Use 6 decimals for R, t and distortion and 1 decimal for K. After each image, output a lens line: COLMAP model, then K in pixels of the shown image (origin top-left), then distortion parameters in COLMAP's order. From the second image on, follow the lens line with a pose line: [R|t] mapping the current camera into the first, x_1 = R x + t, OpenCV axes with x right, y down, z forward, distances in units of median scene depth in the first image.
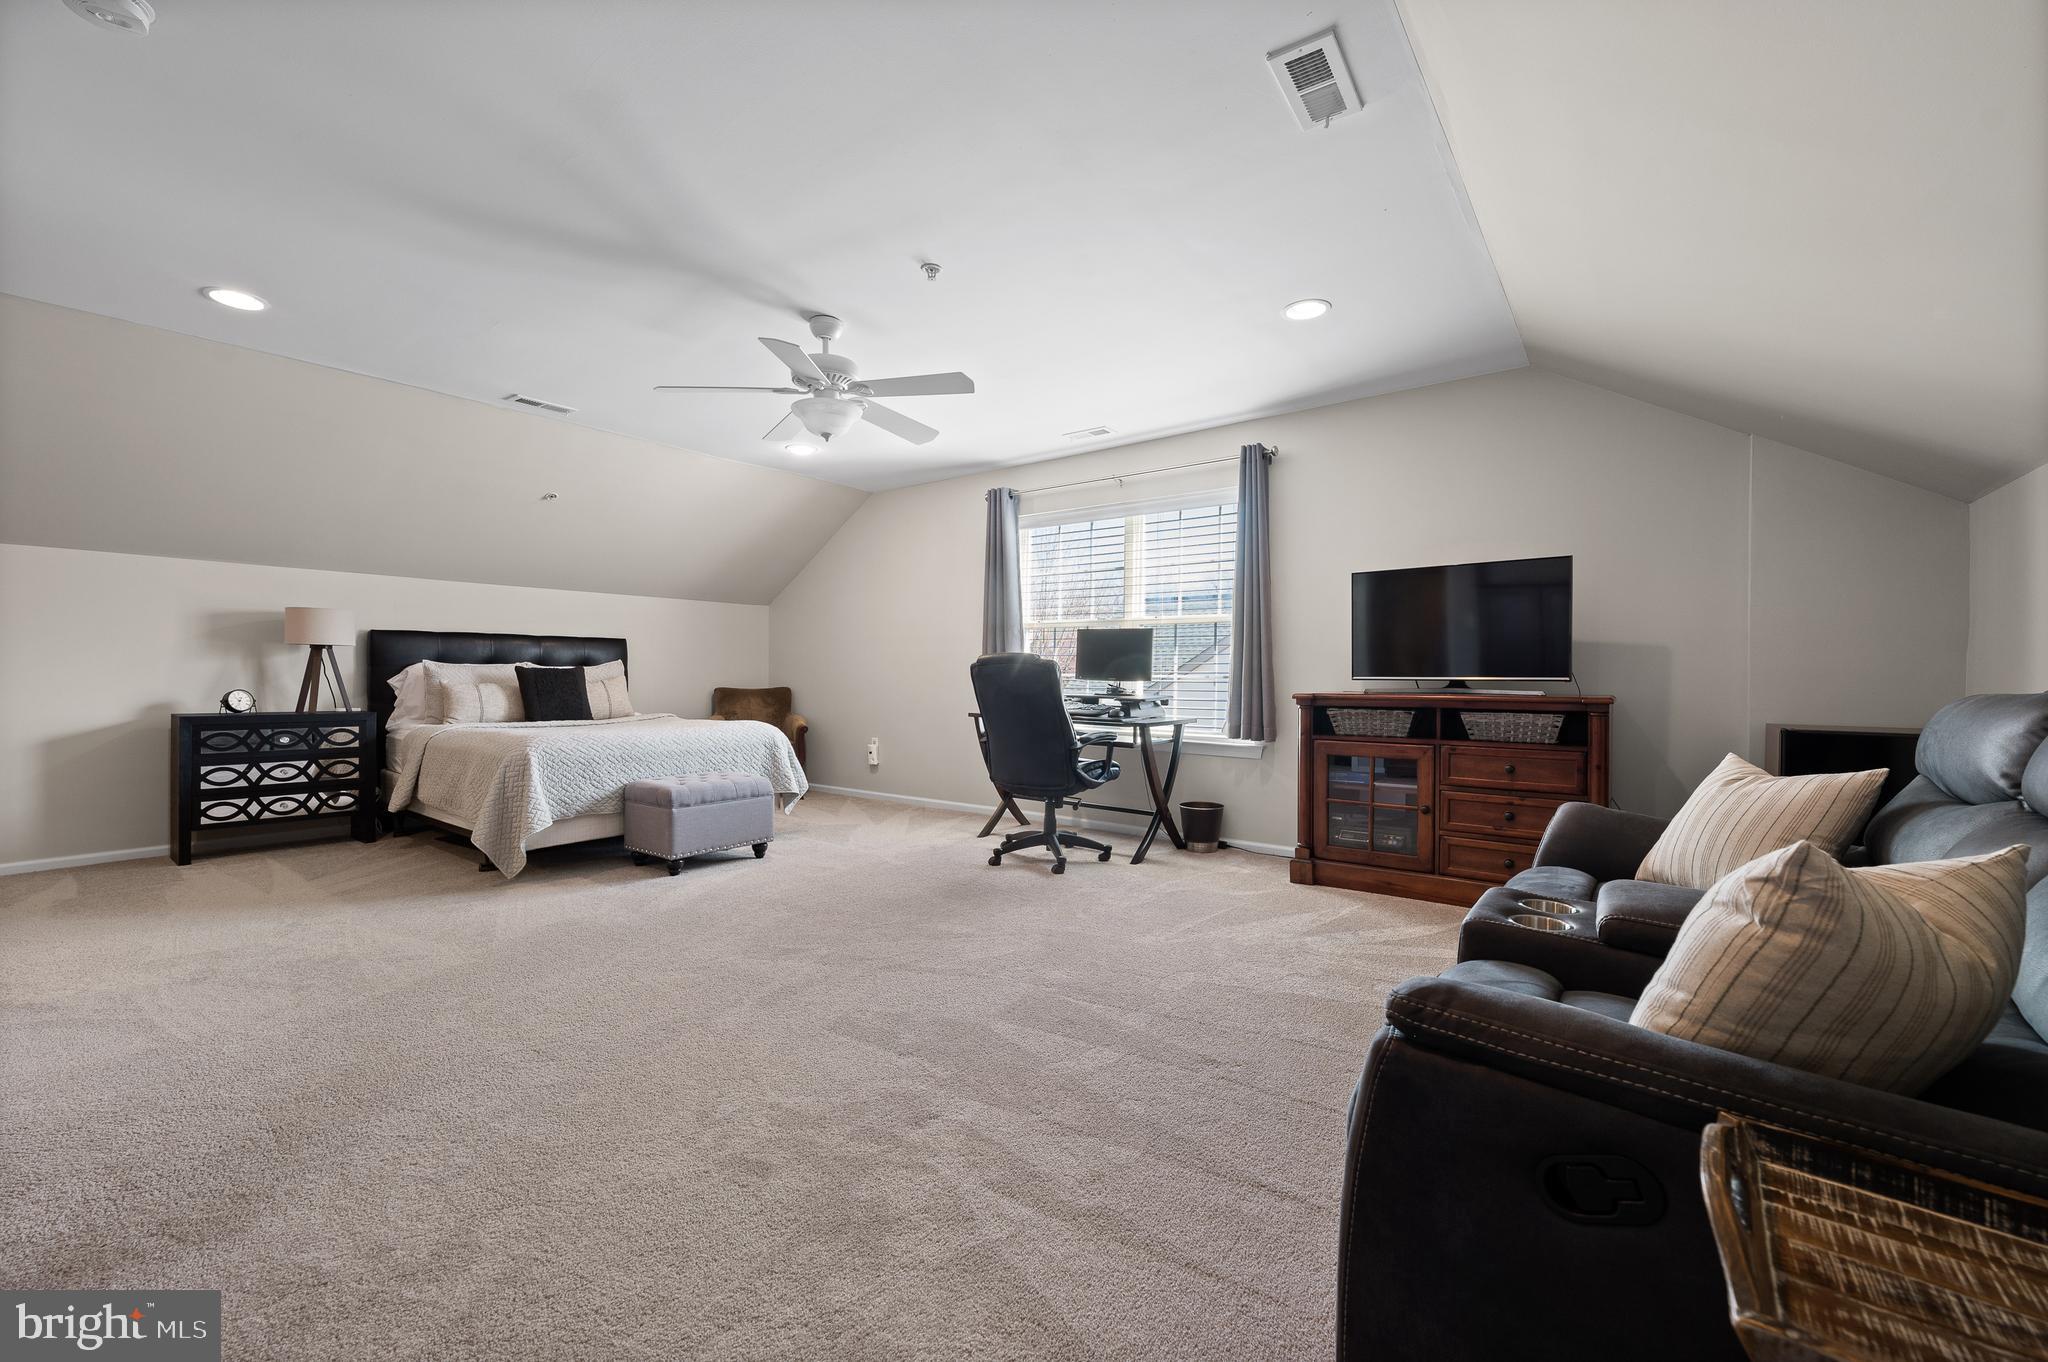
lens RADIAL K [[832.4, 0, 1031.1], [0, 832.4, 682.1], [0, 0, 1]] dist [0.001018, -0.000927]
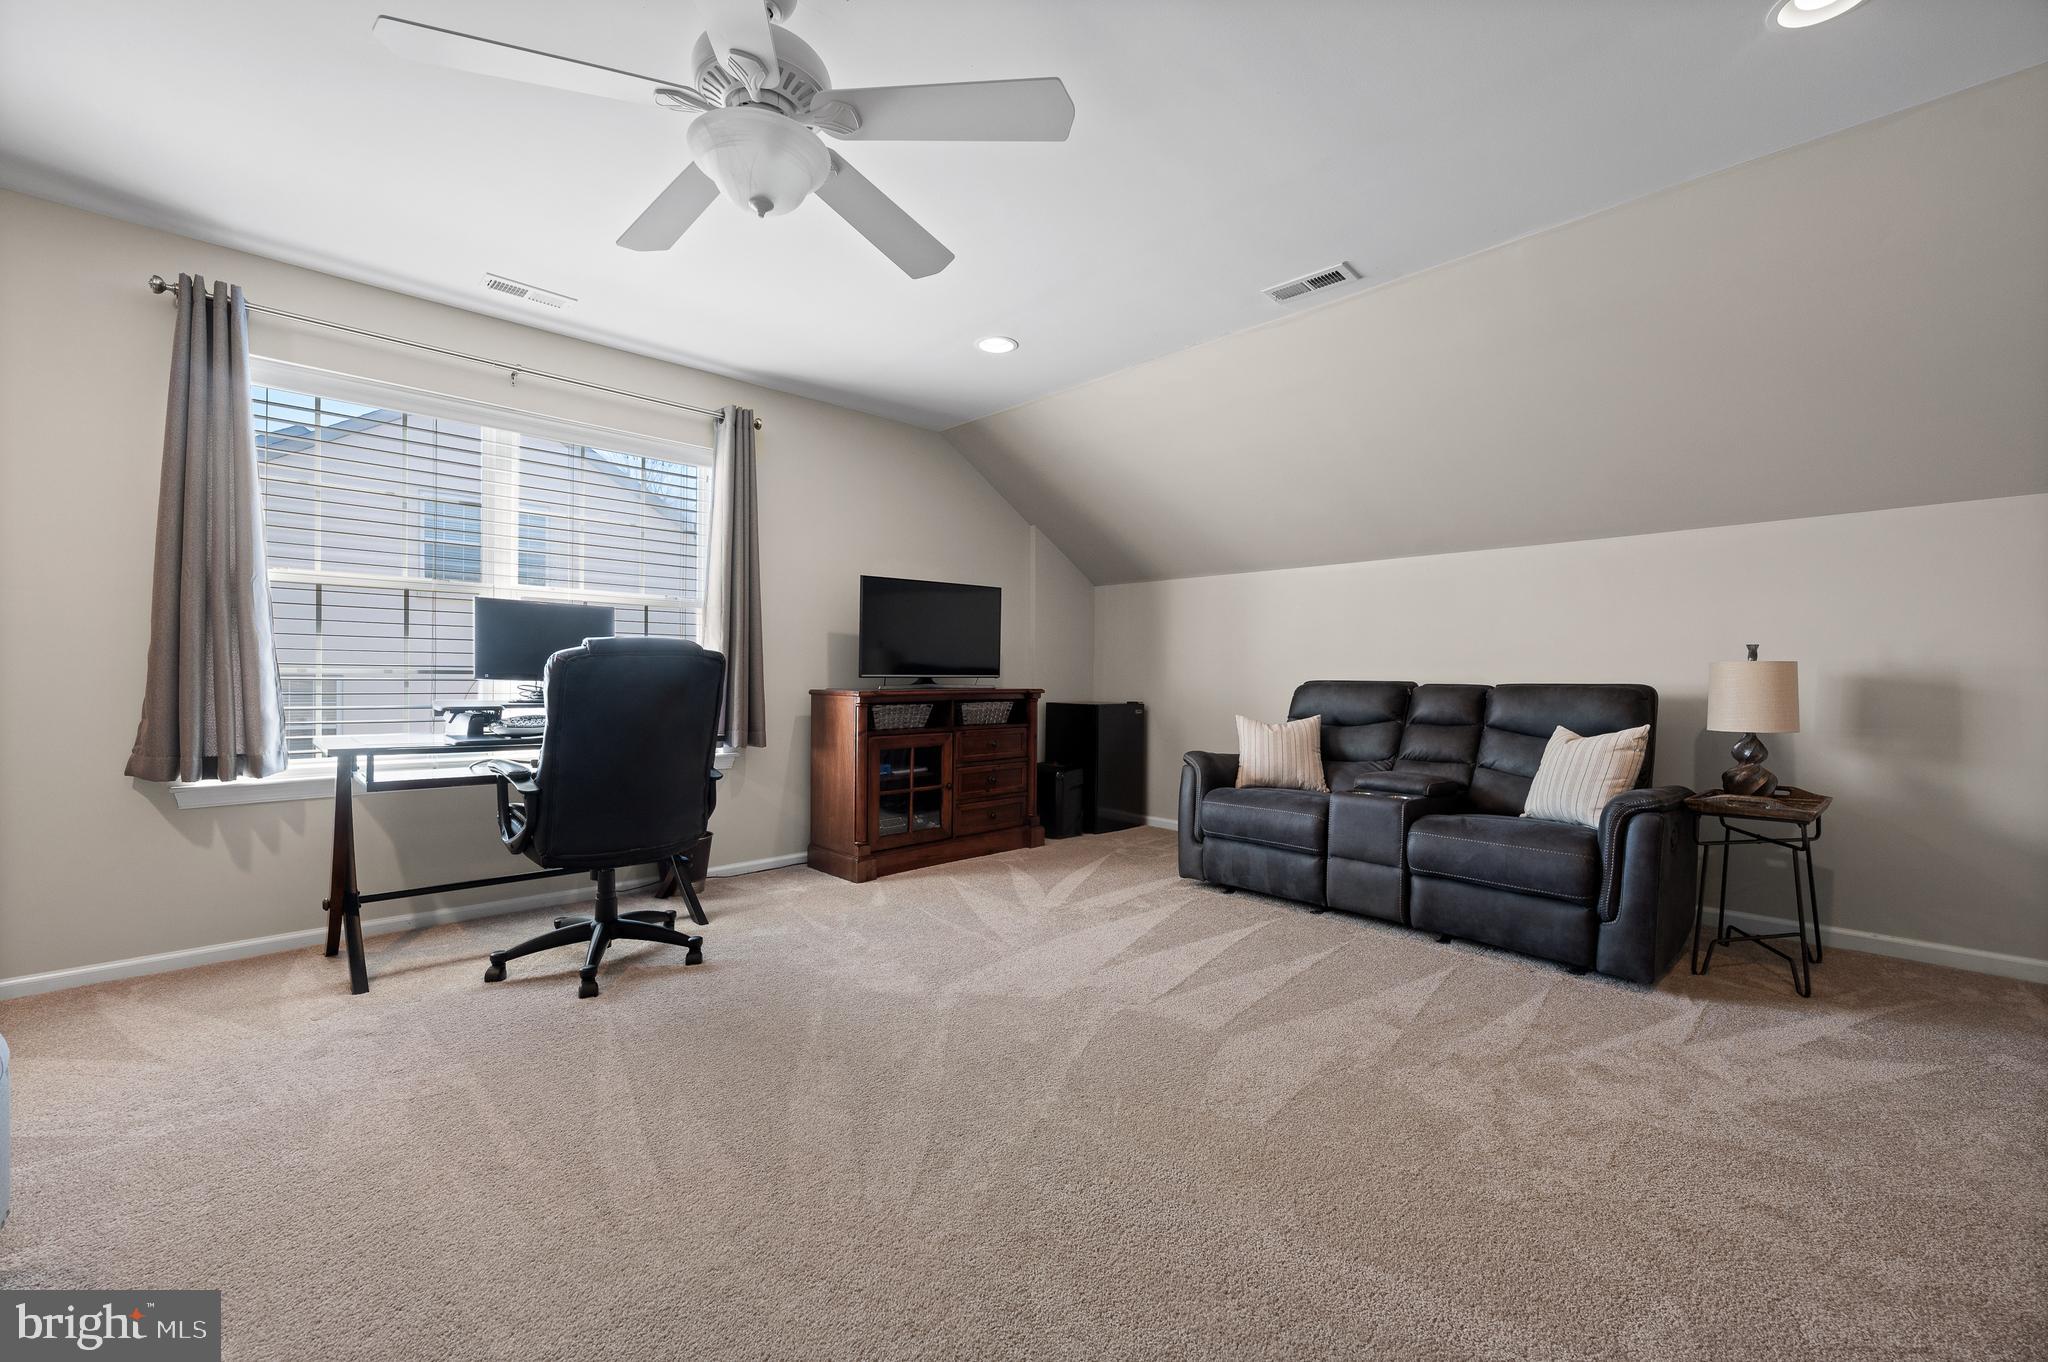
lens RADIAL K [[832.4, 0, 1021.7], [0, 832.4, 684.8], [0, 0, 1]] dist [0.001018, -0.000927]
pose [[0.150509, -0.016263, 0.988475, -0.518609], [0.004350, 0.999866, 0.015788, -0.007376], [-0.988599, 0.001924, 0.150559, 0.546900]]
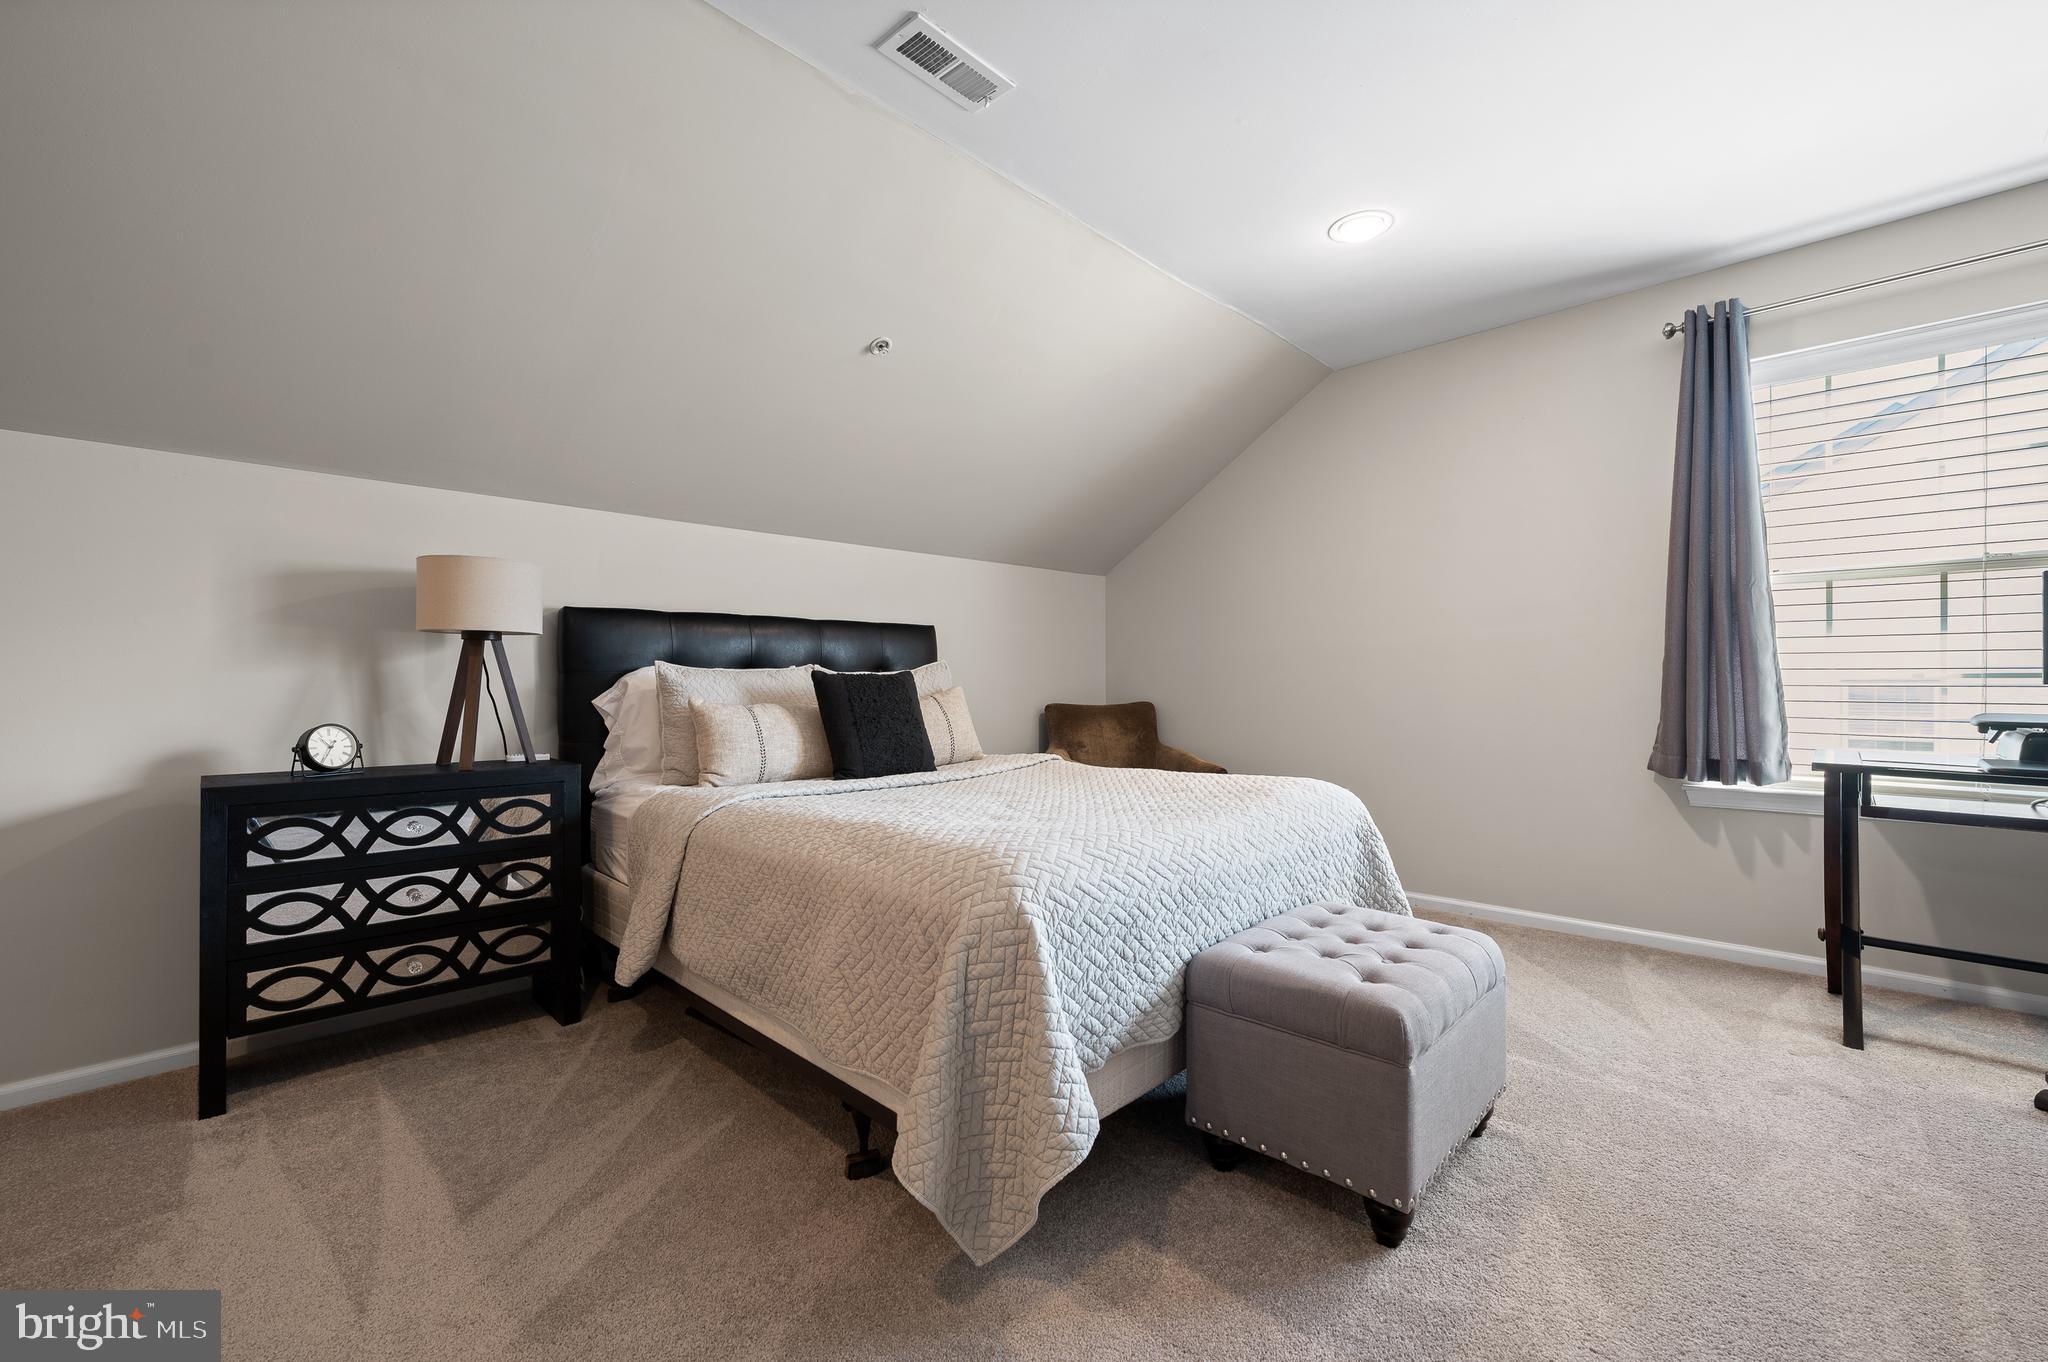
lens RADIAL K [[832.4, 0, 1017.1], [0, 832.4, 683.2], [0, 0, 1]] dist [0.001018, -0.000927]
pose [[0.992036, -0.011217, -0.125456, -0.457390], [0.010135, 0.999906, -0.009259, -0.005750], [0.125548, 0.007914, 0.992056, 0.528275]]
